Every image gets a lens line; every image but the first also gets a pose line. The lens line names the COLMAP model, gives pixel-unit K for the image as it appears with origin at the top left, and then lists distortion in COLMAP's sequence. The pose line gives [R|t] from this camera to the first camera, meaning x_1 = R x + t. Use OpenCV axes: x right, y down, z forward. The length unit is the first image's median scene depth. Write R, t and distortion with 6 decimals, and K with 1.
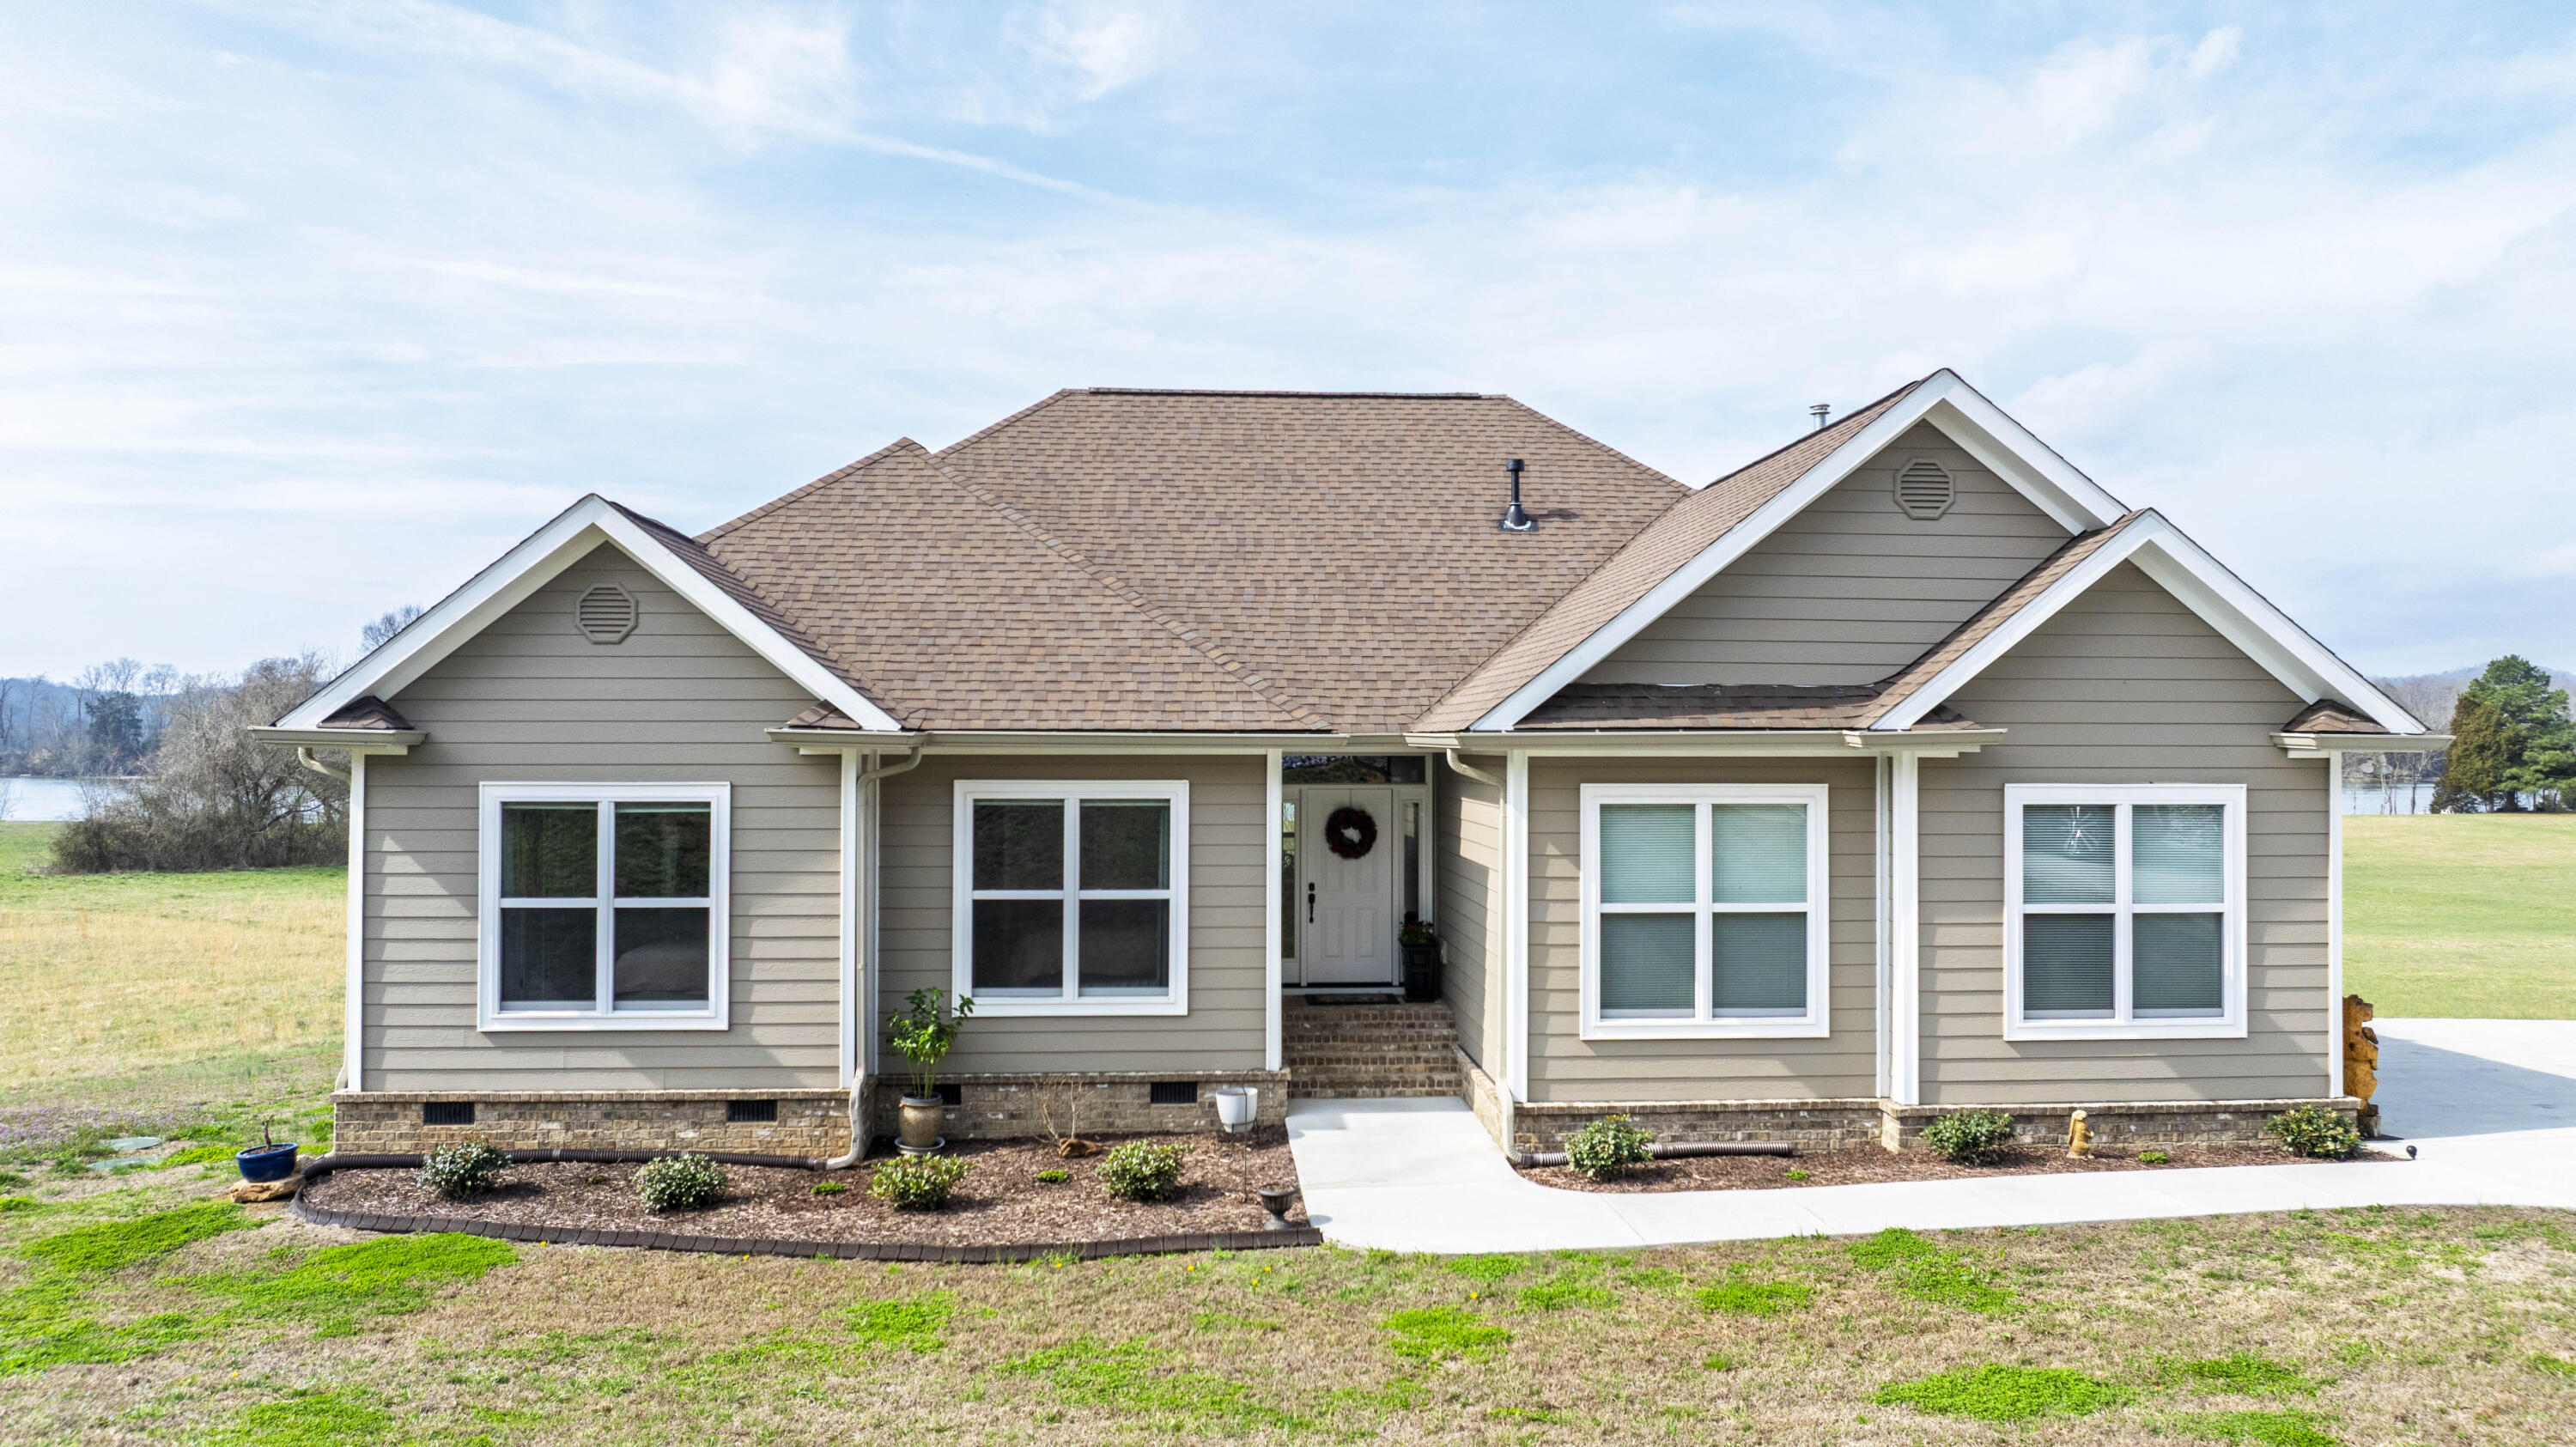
lens RADIAL K [[1815.1, 0, 1292.4], [0, 1815.1, 724.7], [0, 0, 1]] dist [-0.019921, -0.003425]
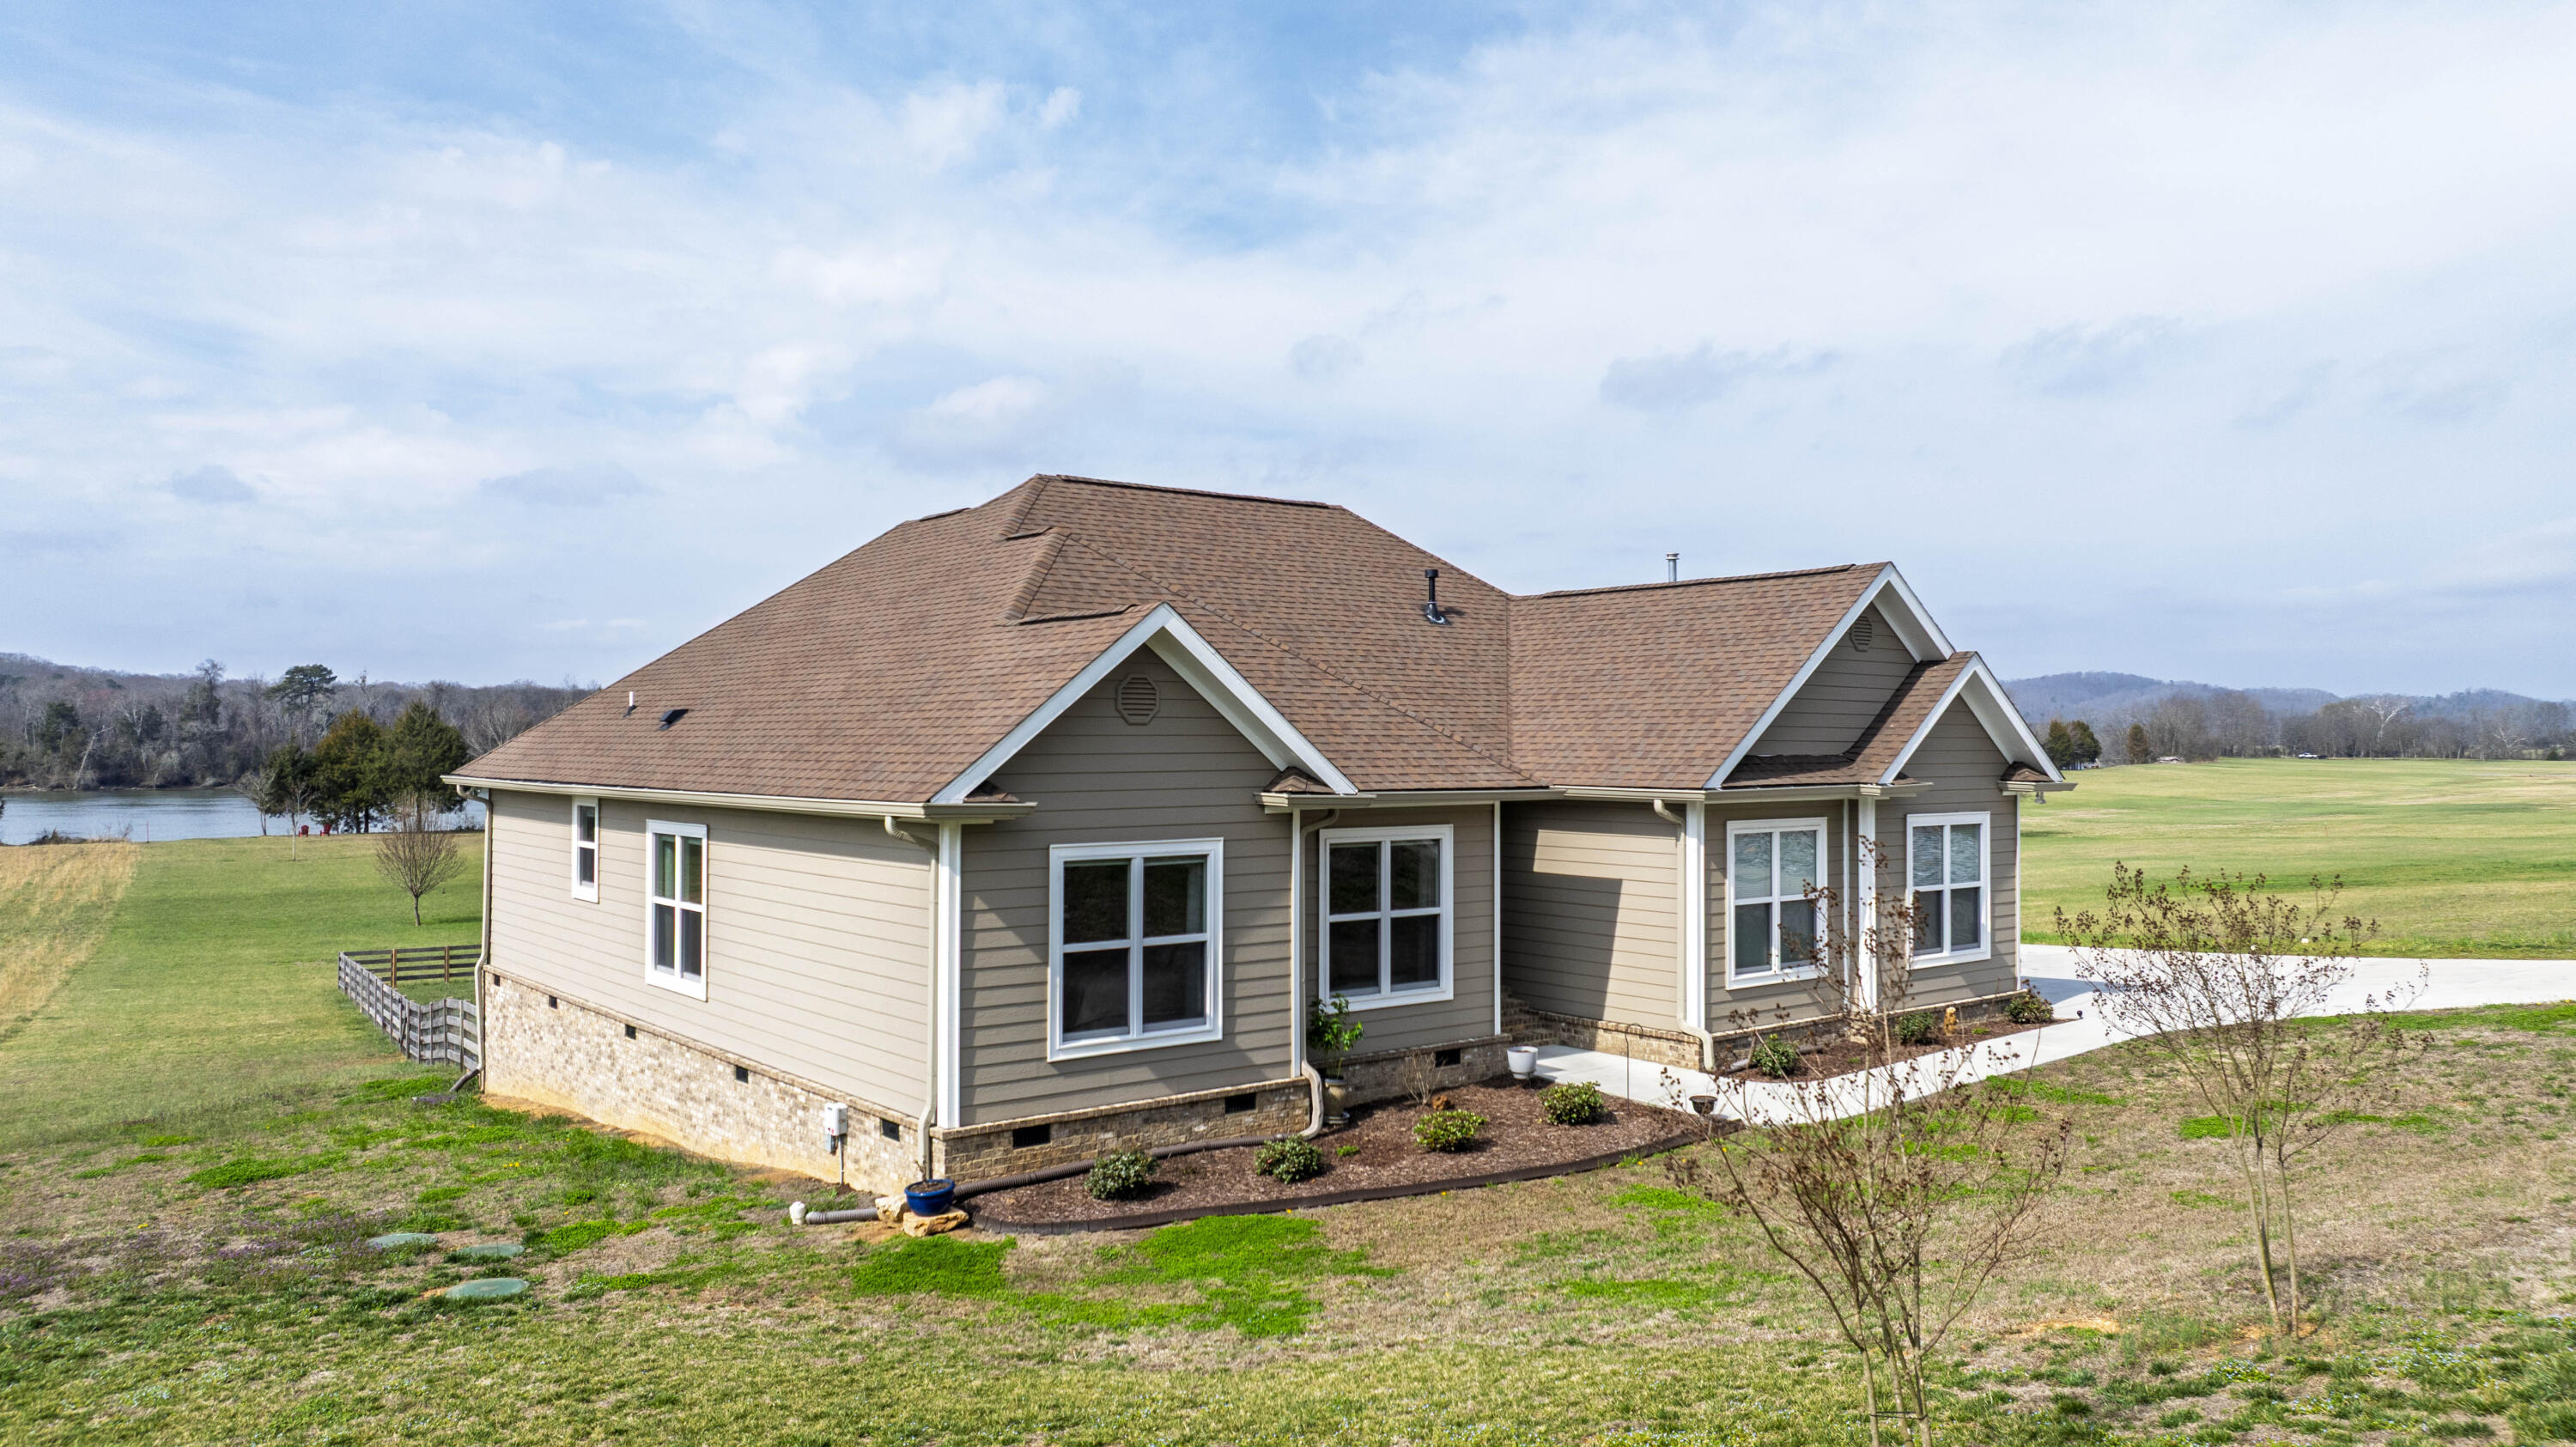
lens RADIAL K [[1806.2, 0, 1295.1], [0, 1806.2, 729.8], [0, 0, 1]] dist [-0.024314, 0.007543]
pose [[0.820896, 0.002490, 0.571073, -0.990610], [-0.005433, 0.999979, 0.003449, -0.046692], [-0.571052, -0.005934, 0.820892, -0.029670]]
